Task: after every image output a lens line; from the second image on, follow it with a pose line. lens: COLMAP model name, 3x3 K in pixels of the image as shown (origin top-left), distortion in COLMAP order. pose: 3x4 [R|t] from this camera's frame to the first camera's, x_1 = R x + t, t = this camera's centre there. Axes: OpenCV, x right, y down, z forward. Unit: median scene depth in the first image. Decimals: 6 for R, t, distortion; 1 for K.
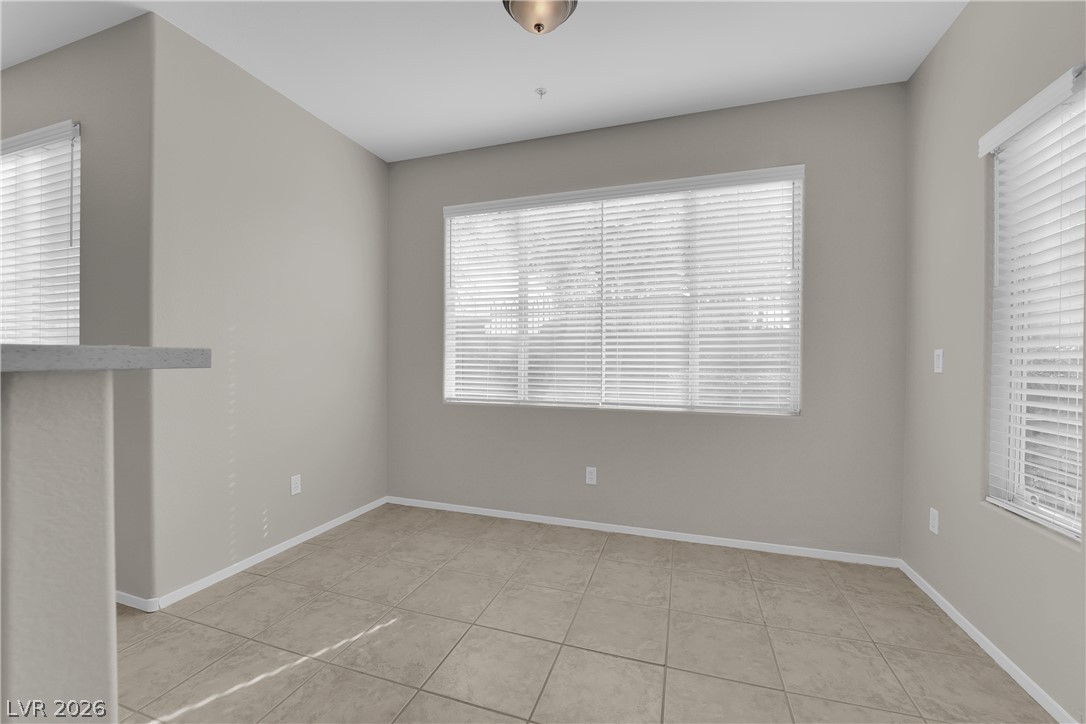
lens RADIAL K [[441.2, 0, 537.2], [0, 441.2, 359.5], [0, 0, 1]] dist [-0.013014, -0.000175]
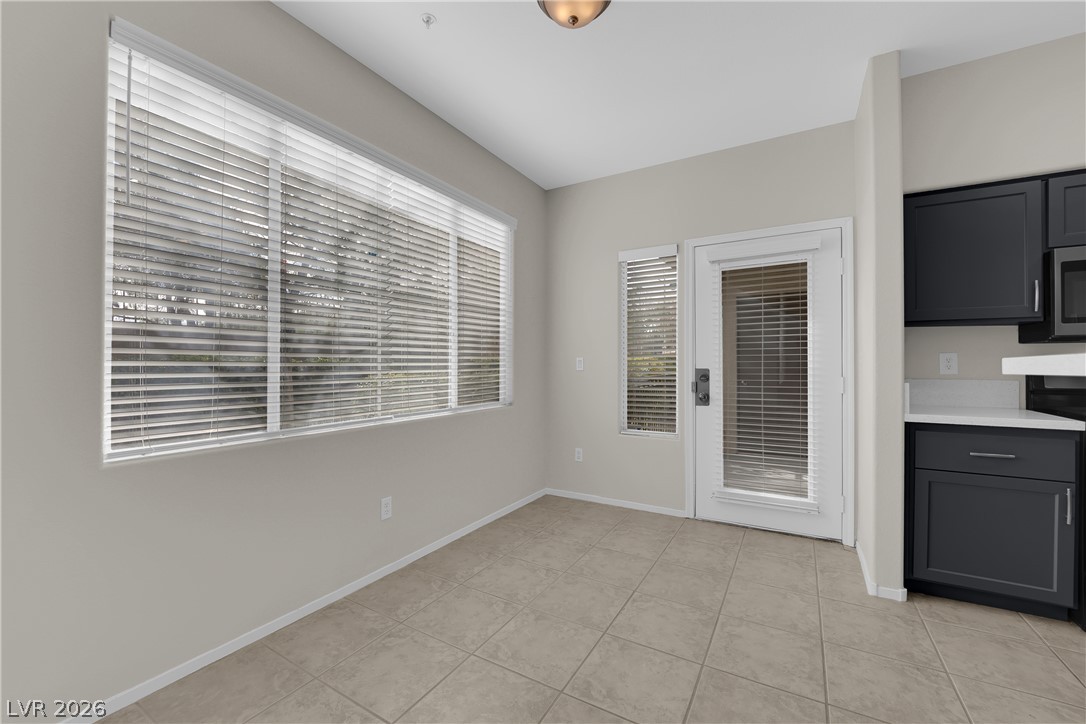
lens RADIAL K [[441.2, 0, 541.5], [0, 441.2, 361.7], [0, 0, 1]] dist [-0.013014, -0.000175]
pose [[0.203169, -0.004646, 0.979133, -0.732789], [0.000481, 0.999989, 0.004645, -0.010363], [-0.979144, -0.000473, 0.203169, 0.674902]]
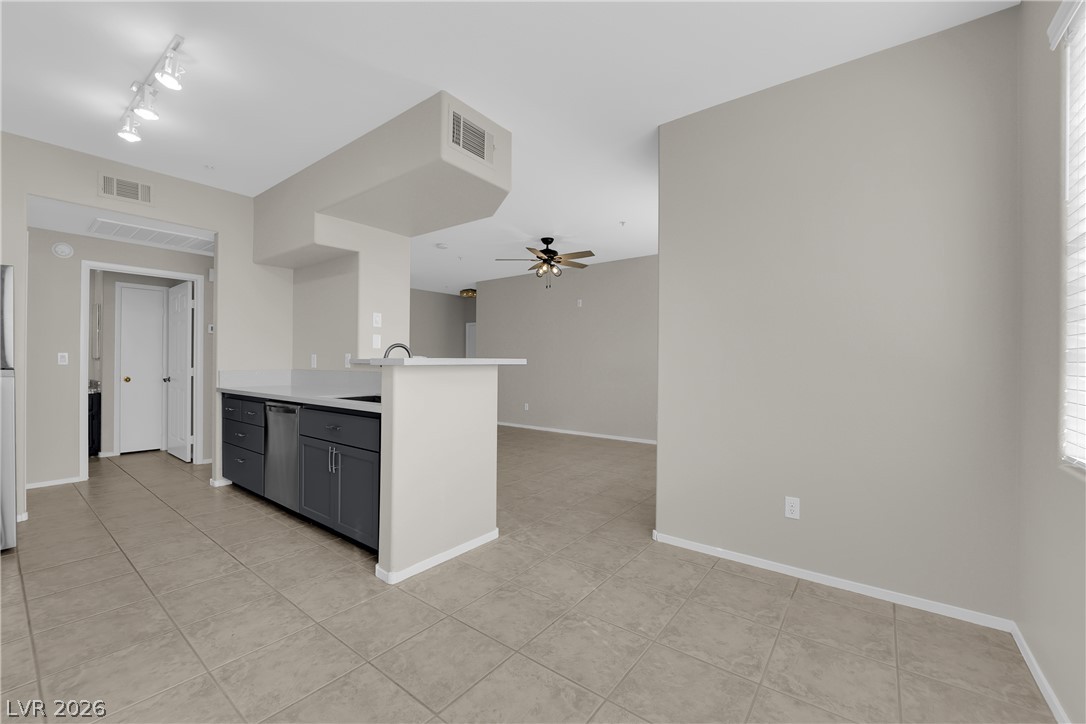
lens RADIAL K [[441.2, 0, 541.2], [0, 441.2, 365.7], [0, 0, 1]] dist [-0.013014, -0.000175]
pose [[-0.332743, -0.005116, -0.943004, 0.494646], [-0.010186, 0.999946, -0.001830, 0.007535], [0.942963, 0.008997, -0.332777, 0.895948]]
